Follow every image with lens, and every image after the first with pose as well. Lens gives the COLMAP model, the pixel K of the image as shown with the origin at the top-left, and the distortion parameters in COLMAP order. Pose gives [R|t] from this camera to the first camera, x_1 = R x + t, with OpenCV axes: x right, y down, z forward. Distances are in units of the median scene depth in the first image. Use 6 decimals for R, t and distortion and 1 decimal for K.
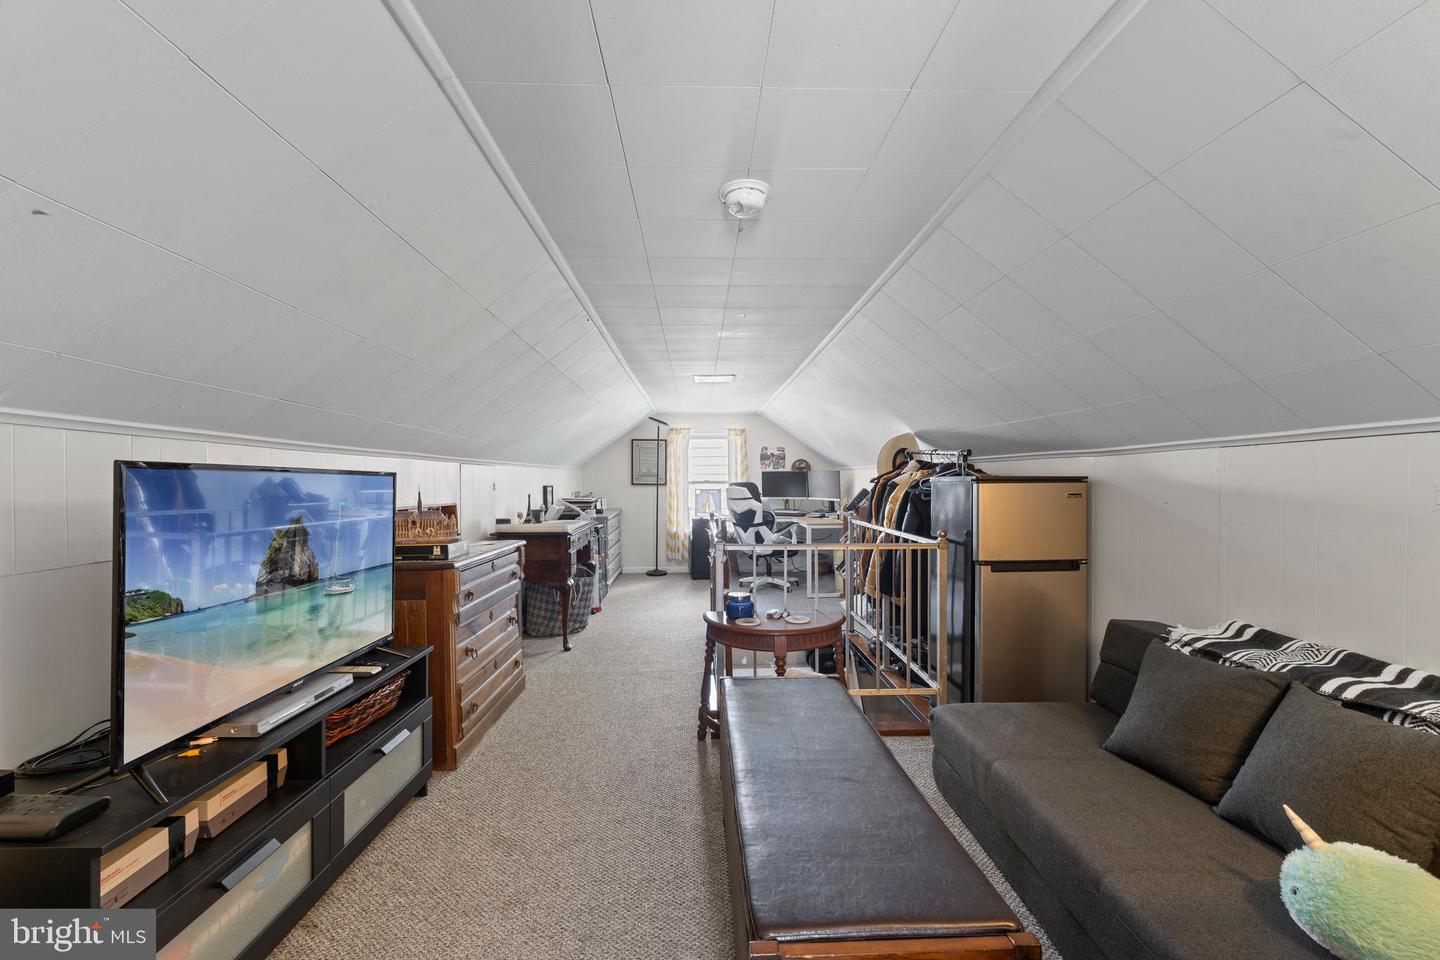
lens RADIAL K [[605.4, 0, 719.5], [0, 605.4, 472.8], [0, 0, 1]] dist [0.000676, 0.000107]
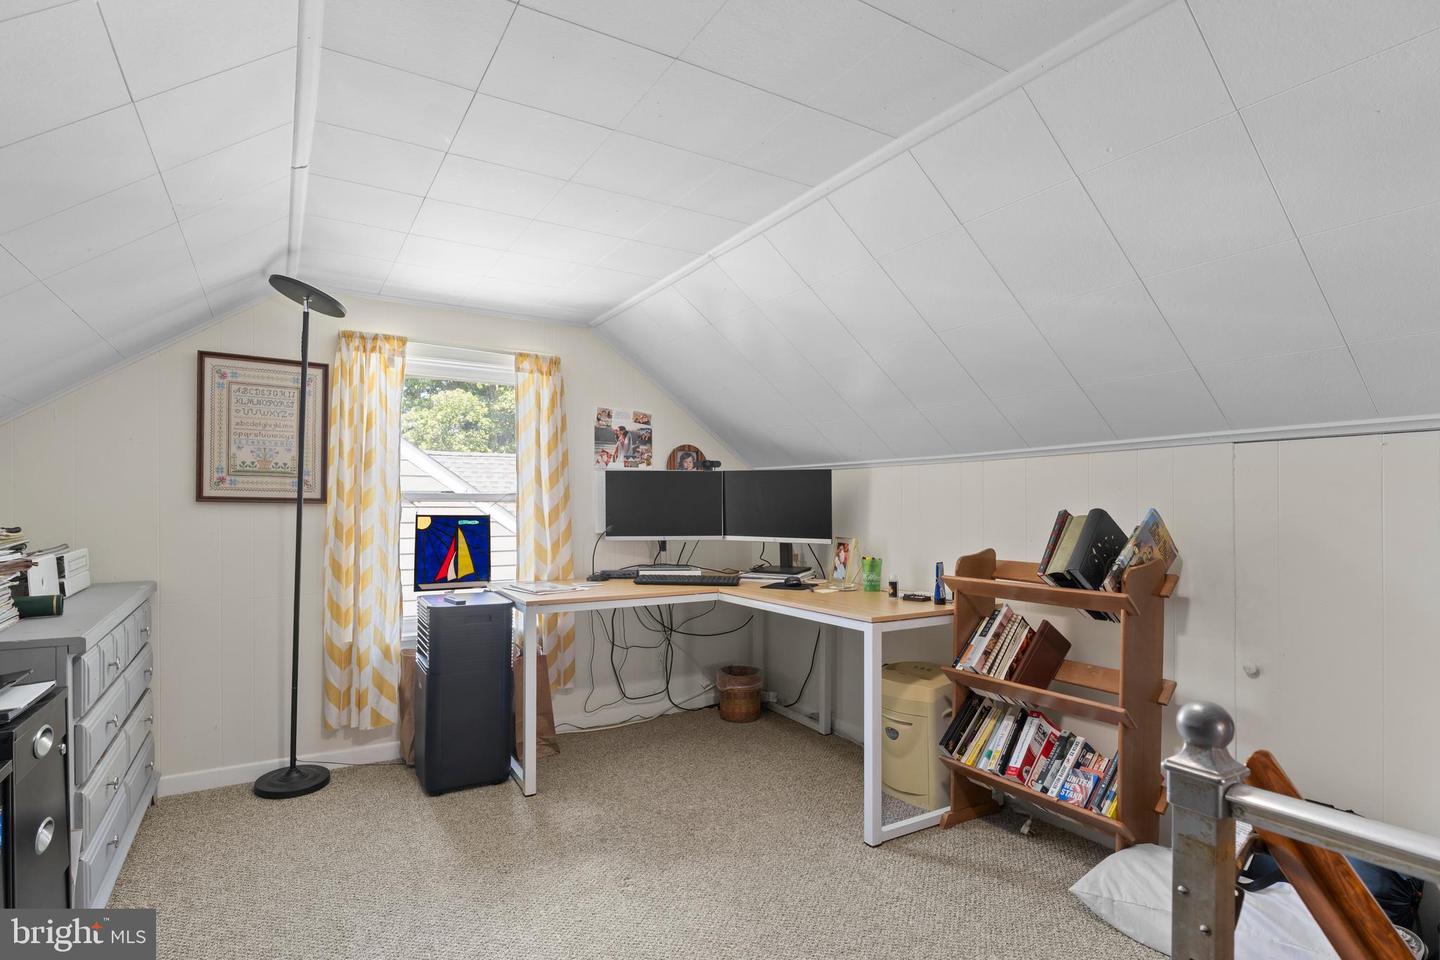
lens RADIAL K [[736.5, 0, 721.0], [0, 736.5, 492.5], [0, 0, 1]] dist [0.000595, 0.000172]
pose [[0.872934, 0.015243, 0.487601, -0.095324], [-0.010275, 0.999864, -0.012863, 0.017233], [-0.487731, 0.006218, 0.872972, 0.545708]]
